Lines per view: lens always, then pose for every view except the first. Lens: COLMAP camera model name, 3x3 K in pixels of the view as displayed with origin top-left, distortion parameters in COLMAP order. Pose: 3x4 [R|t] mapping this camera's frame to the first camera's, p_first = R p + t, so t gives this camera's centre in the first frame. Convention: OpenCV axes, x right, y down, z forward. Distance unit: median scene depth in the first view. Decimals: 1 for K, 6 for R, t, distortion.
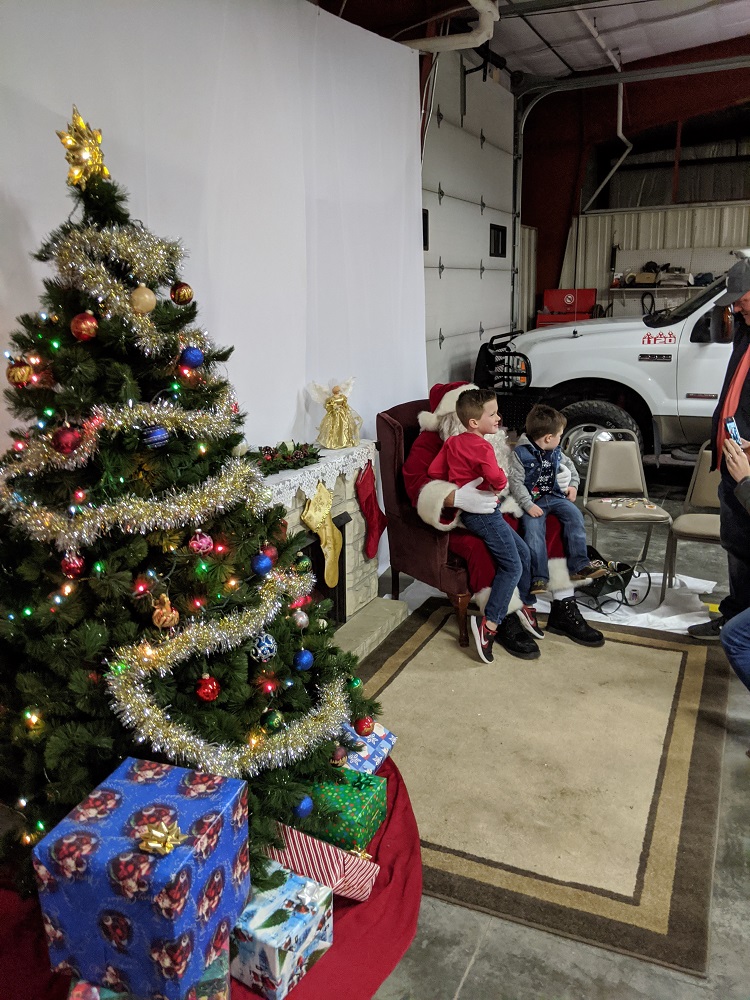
lens RADIAL K [[784.6, 0, 360.1], [0, 784.6, 497.8], [0, 0, 1]] dist [0.001313, -0.015573]
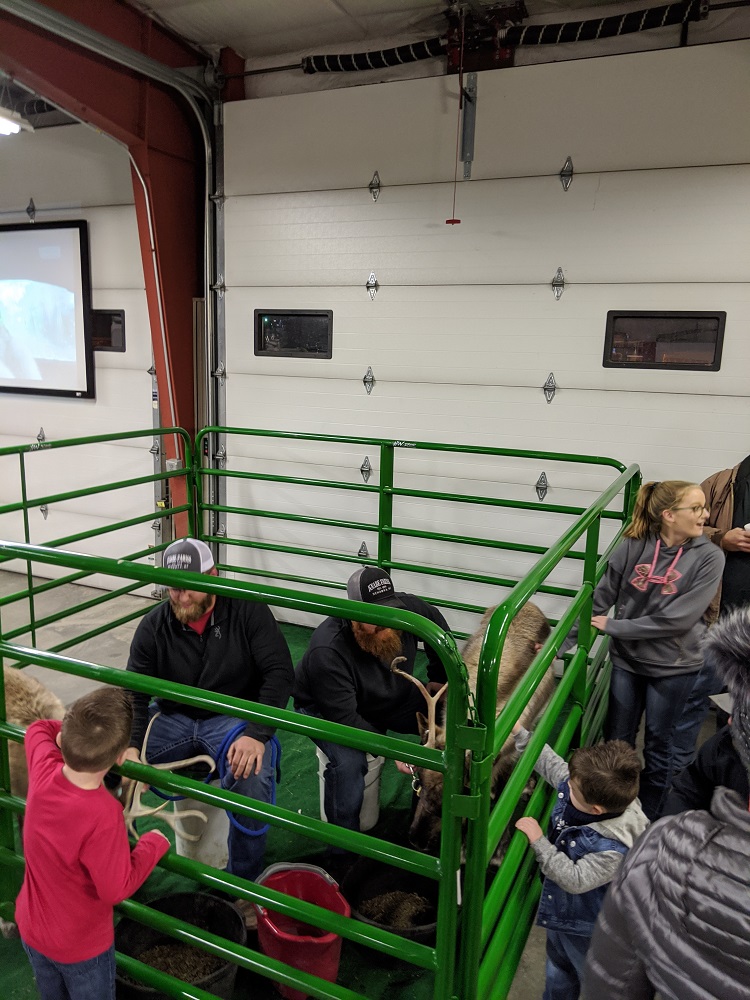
lens RADIAL K [[781.3, 0, 371.2], [0, 781.3, 511.2], [0, 0, 1]] dist [0.052682, -0.127714]
pose [[0.007657, 0.238793, -0.971040, 2.700590], [-0.272259, 0.934881, 0.227755, -1.082117], [0.962194, 0.262630, 0.072172, 3.033998]]
